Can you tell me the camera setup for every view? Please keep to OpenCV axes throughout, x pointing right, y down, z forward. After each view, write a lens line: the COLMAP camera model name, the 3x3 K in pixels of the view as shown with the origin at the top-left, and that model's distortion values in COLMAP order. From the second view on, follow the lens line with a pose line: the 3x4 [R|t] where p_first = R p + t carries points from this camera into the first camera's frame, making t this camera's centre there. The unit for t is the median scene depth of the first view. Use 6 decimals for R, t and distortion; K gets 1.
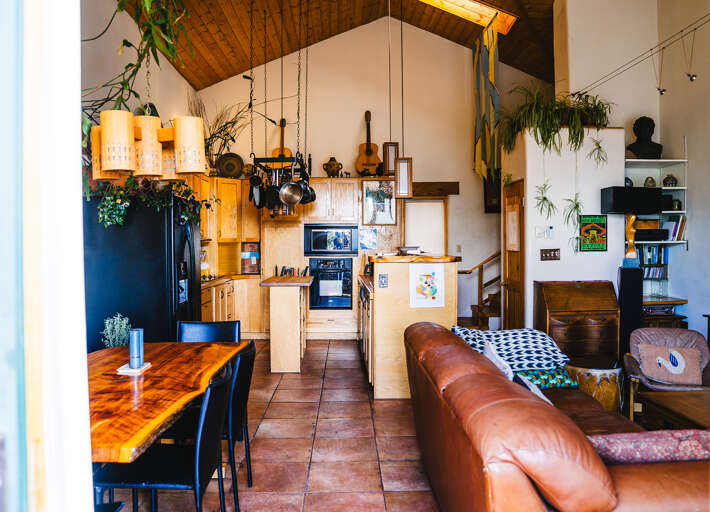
lens RADIAL K [[550.6, 0, 377.5], [0, 550.6, 252.9], [0, 0, 1]] dist [-0.110430, 0.001078]
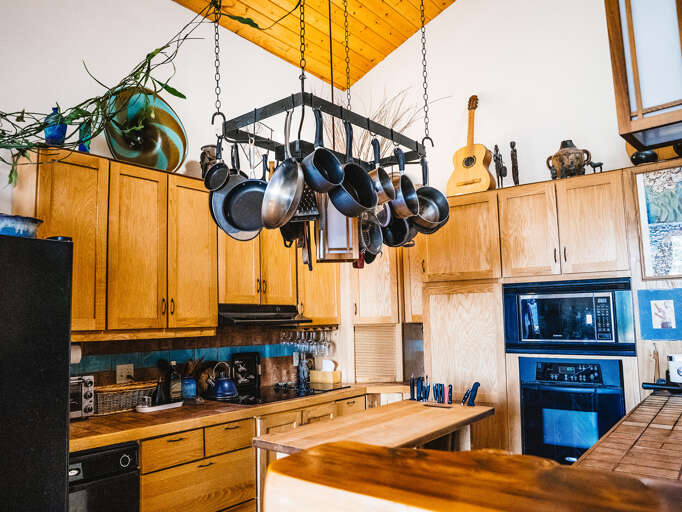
lens RADIAL K [[527.2, 0, 301.6], [0, 527.2, 256.7], [0, 0, 1]] dist [-0.077594, 0.002600]
pose [[0.712021, -0.089071, -0.696485, 0.079289], [-0.001443, 0.991734, -0.128304, -0.024947], [0.702156, 0.092360, 0.706007, 0.758915]]
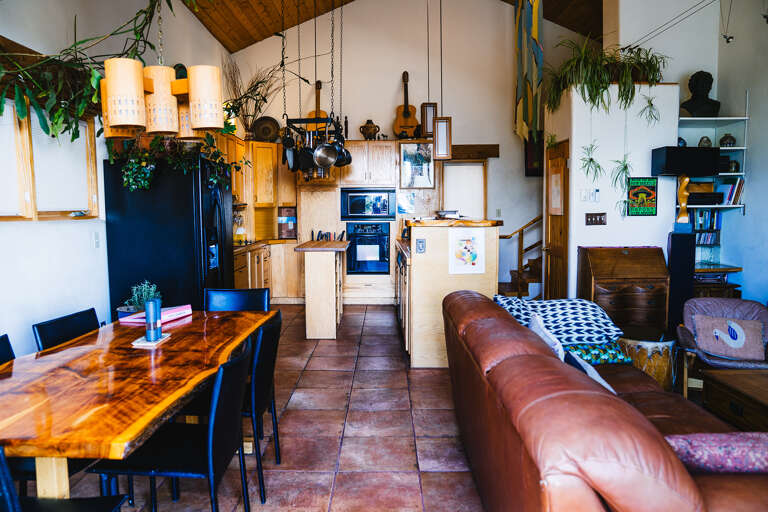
lens RADIAL K [[534.3, 0, 384.0], [0, 534.3, 256.0], [0, 0, 1]] dist [-0.123523, 0.094813]
pose [[0.998176, 0.002187, -0.060335, 0.002240], [0.002106, 0.997474, 0.071005, 0.001929], [0.060338, -0.071003, 0.995649, 0.060221]]
